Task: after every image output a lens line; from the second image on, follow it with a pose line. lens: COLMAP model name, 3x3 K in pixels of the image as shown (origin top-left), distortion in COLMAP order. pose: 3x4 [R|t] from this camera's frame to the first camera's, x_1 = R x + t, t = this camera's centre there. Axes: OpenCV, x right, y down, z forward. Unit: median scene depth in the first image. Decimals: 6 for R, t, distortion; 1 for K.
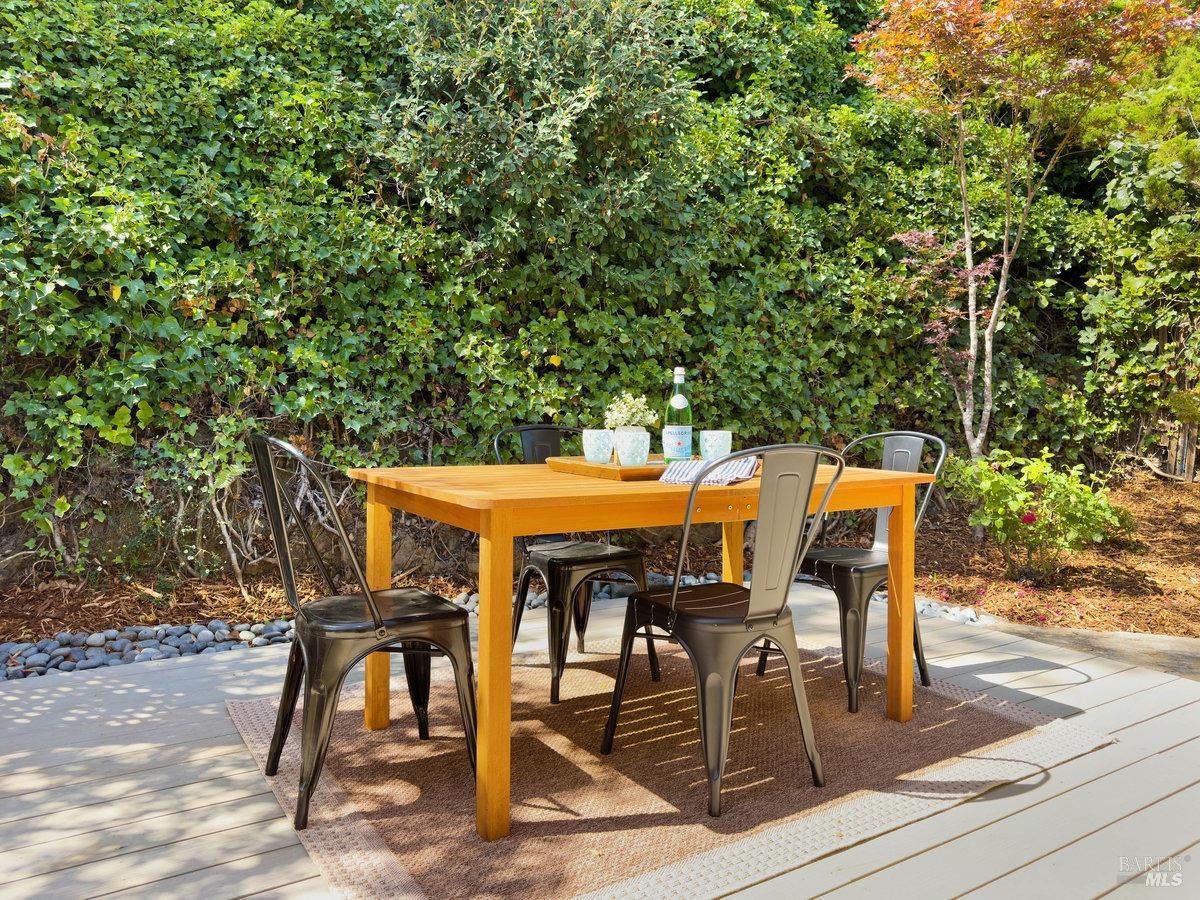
lens RADIAL K [[876.9, 0, 601.6], [0, 876.9, 449.1], [0, 0, 1]] dist [-0.003845, -0.001290]
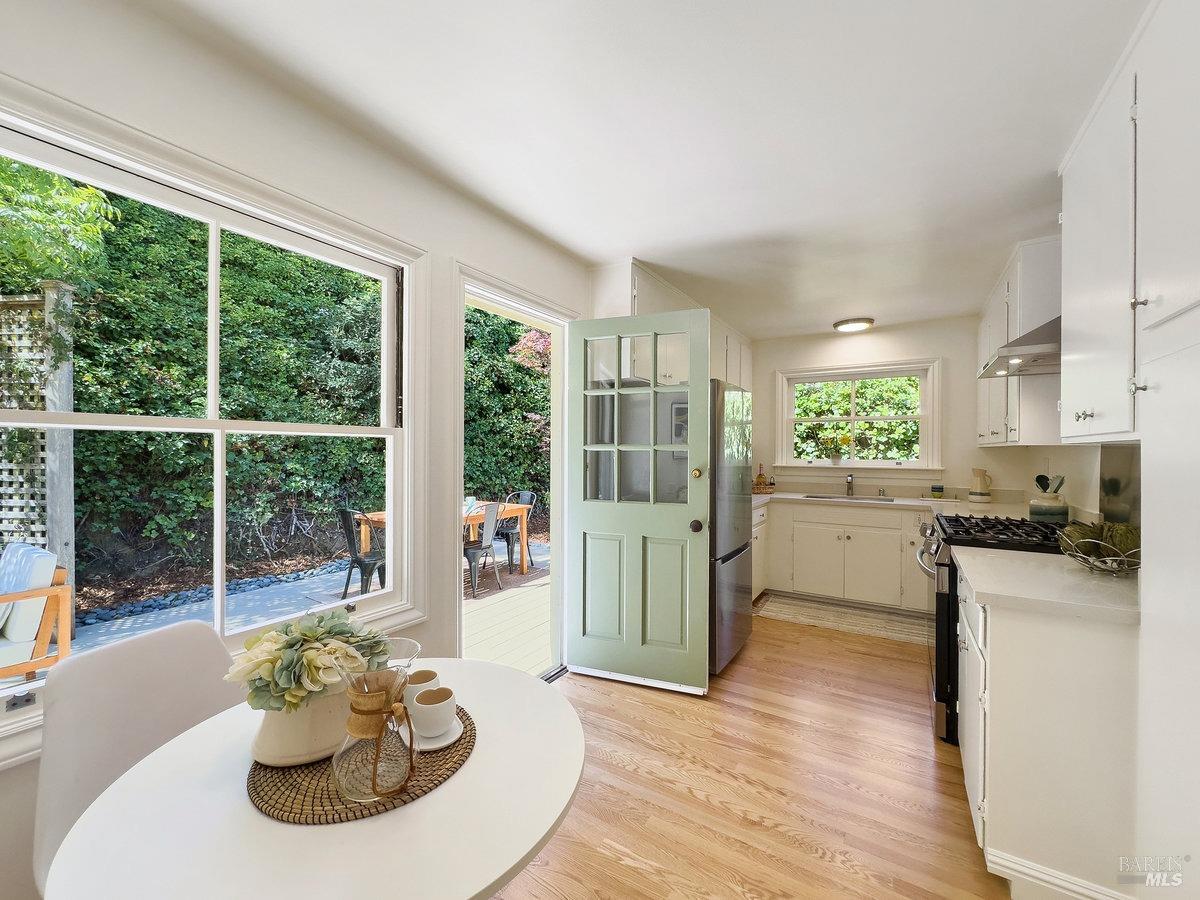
lens RADIAL K [[481.4, 0, 602.7], [0, 481.4, 451.5], [0, 0, 1]] dist [-0.002381, 0.000174]
pose [[0.904904, -0.009855, 0.425501, -0.116583], [0.027515, 0.998995, -0.035376, -0.069985], [-0.424725, 0.043720, 0.904266, -0.548164]]
